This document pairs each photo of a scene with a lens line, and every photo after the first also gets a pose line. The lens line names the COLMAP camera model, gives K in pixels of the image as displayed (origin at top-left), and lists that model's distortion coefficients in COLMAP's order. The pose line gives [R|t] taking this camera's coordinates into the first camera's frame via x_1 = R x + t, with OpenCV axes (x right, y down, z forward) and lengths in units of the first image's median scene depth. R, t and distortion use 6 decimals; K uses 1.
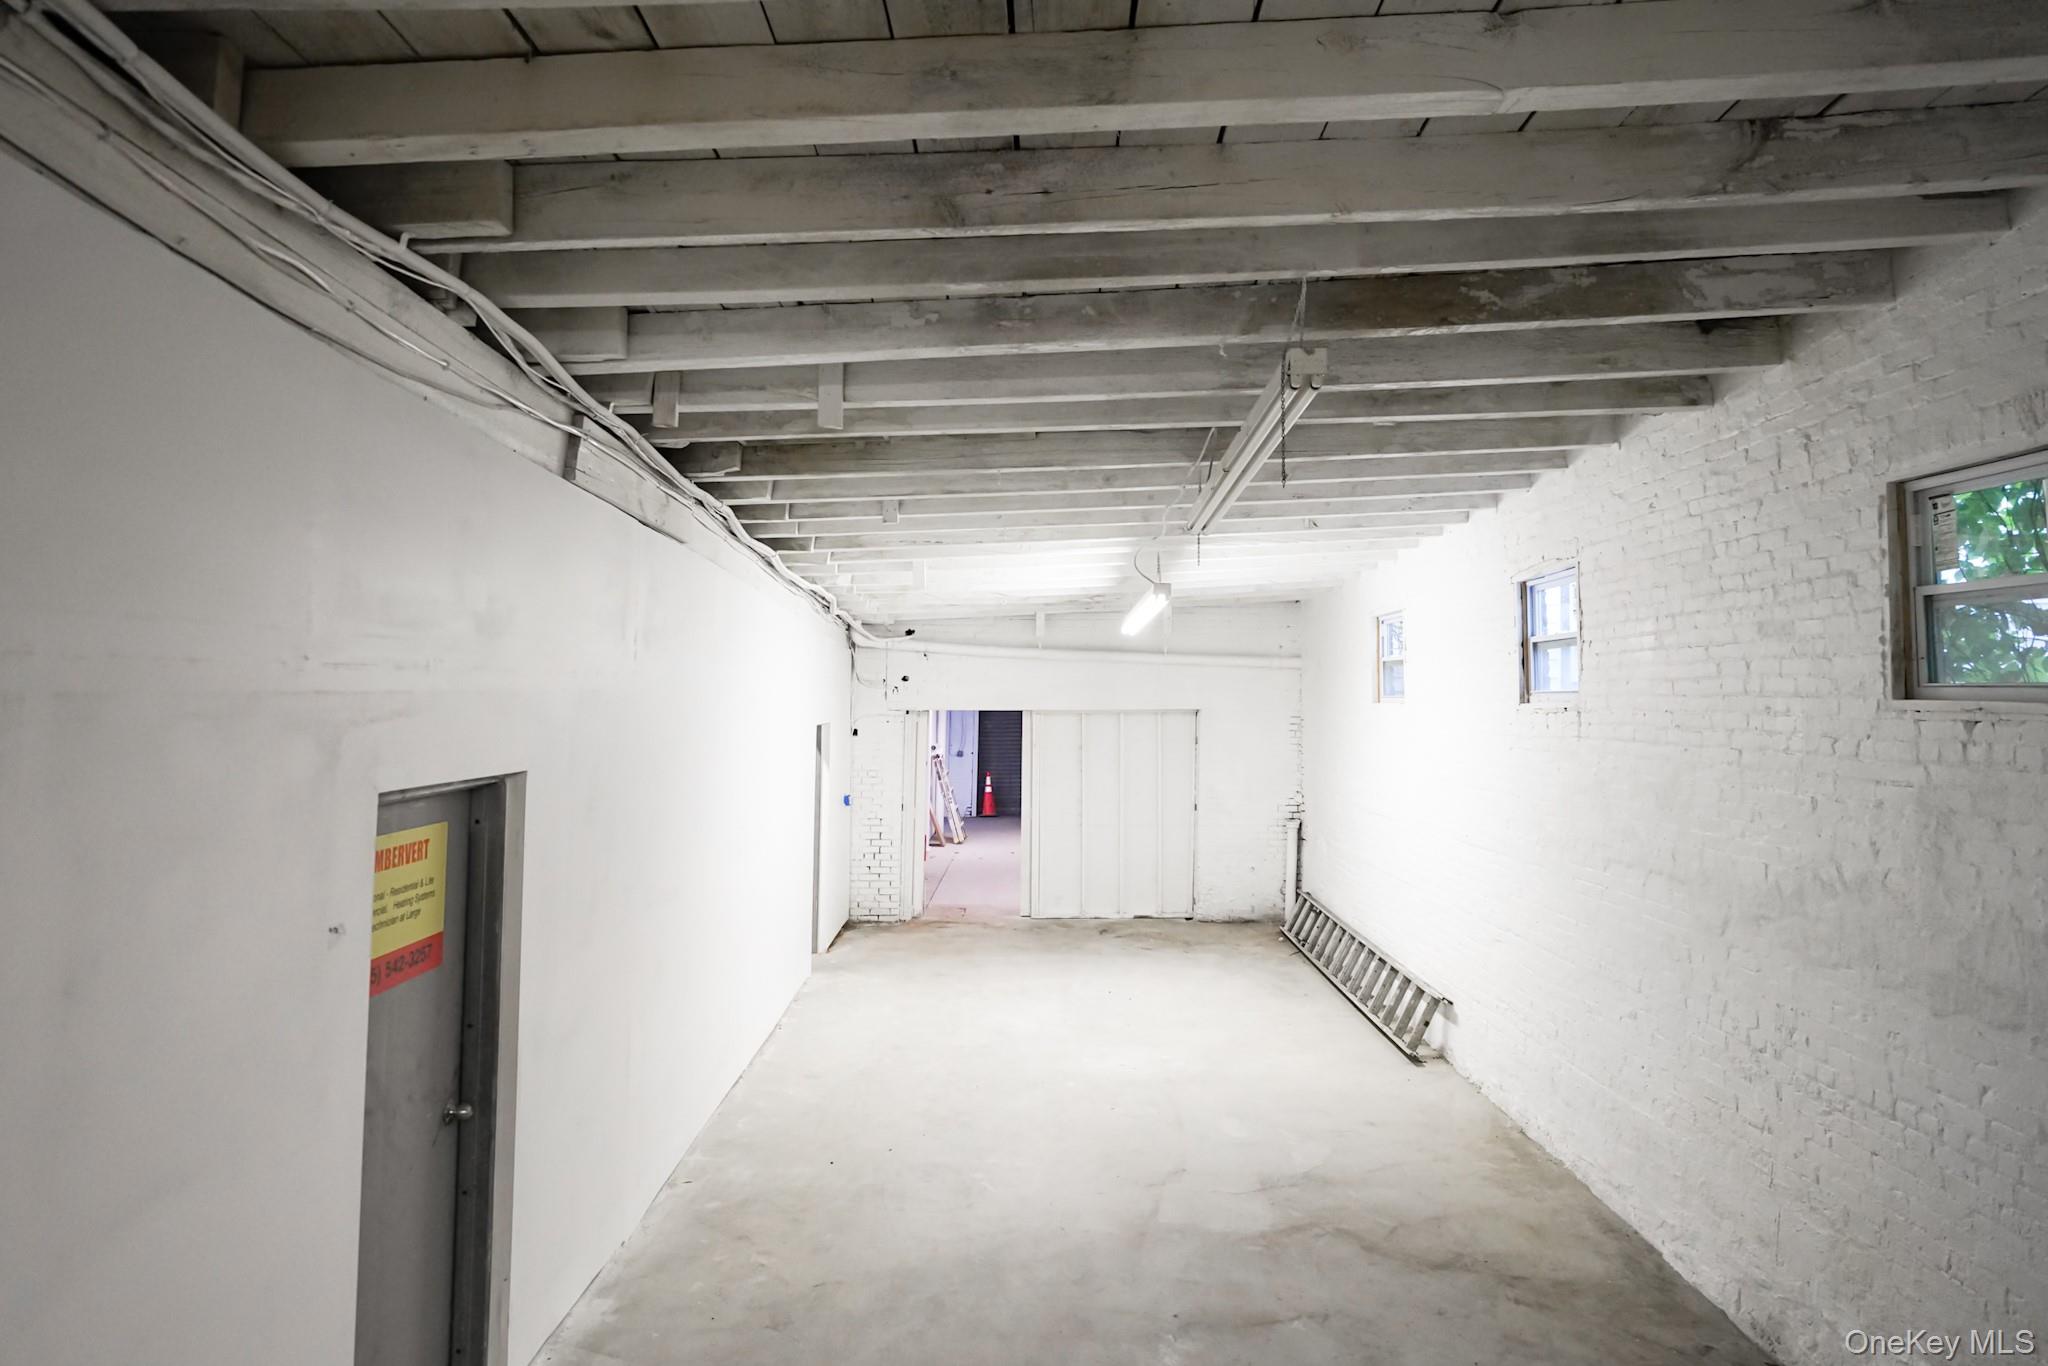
lens RADIAL K [[1154.5, 0, 1024.0], [0, 1154.5, 683.0], [0, 0, 1]] dist [-0.000300, 0.000314]
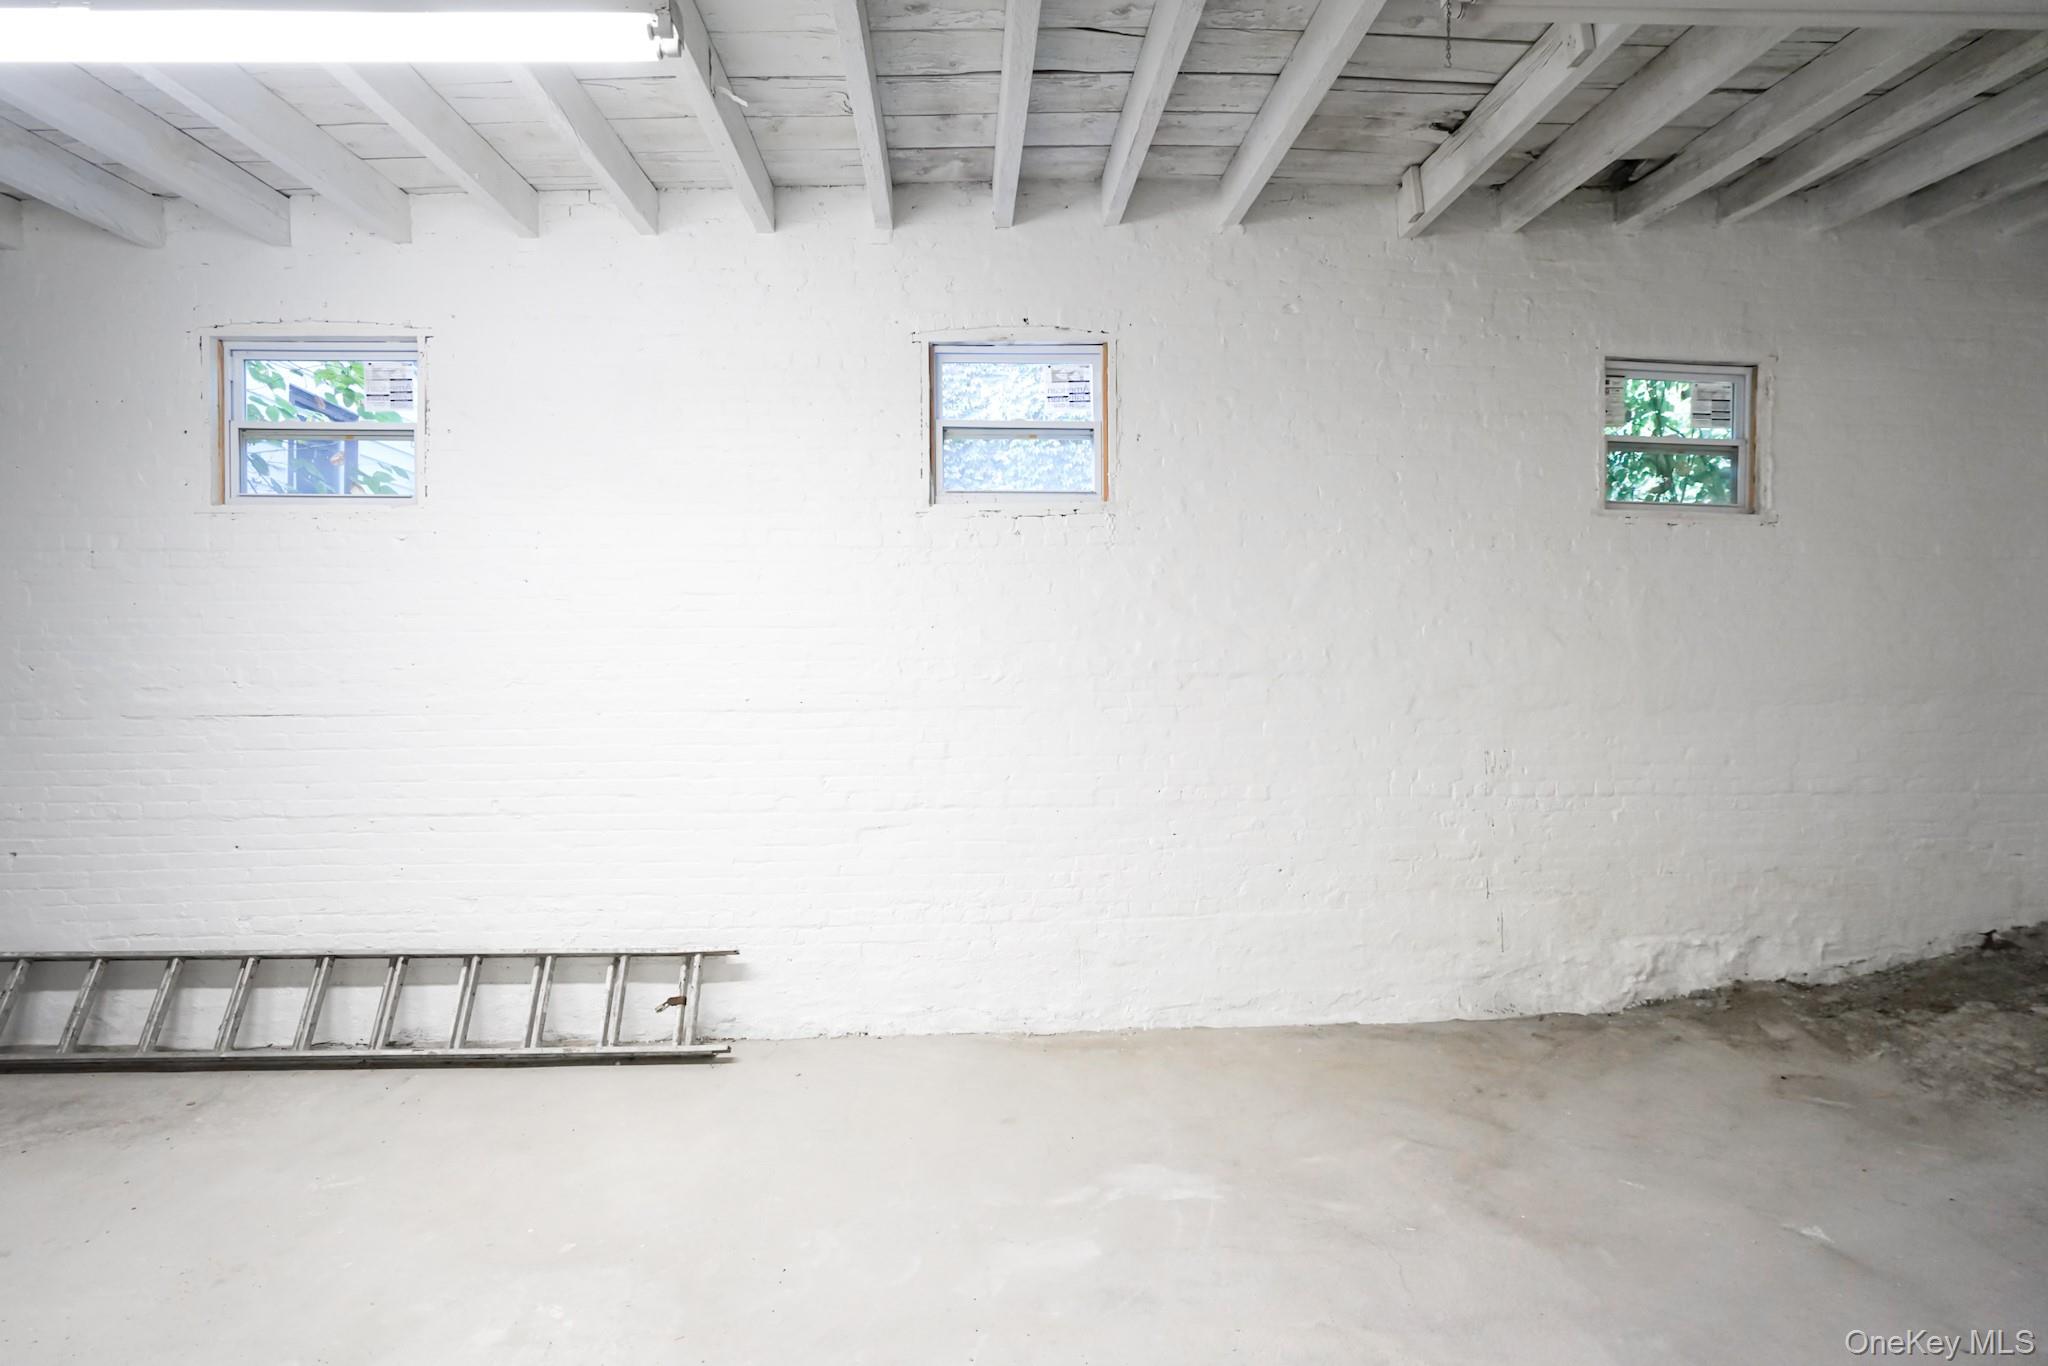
lens RADIAL K [[963.3, 0, 1055.9], [0, 963.3, 685.8], [0, 0, 1]] dist [-0.002165, -0.000035]
pose [[-0.094760, -0.031608, 0.994998, -0.289889], [-0.021947, 0.999319, 0.029655, 0.160538], [-0.995258, -0.019027, -0.095390, 1.339105]]
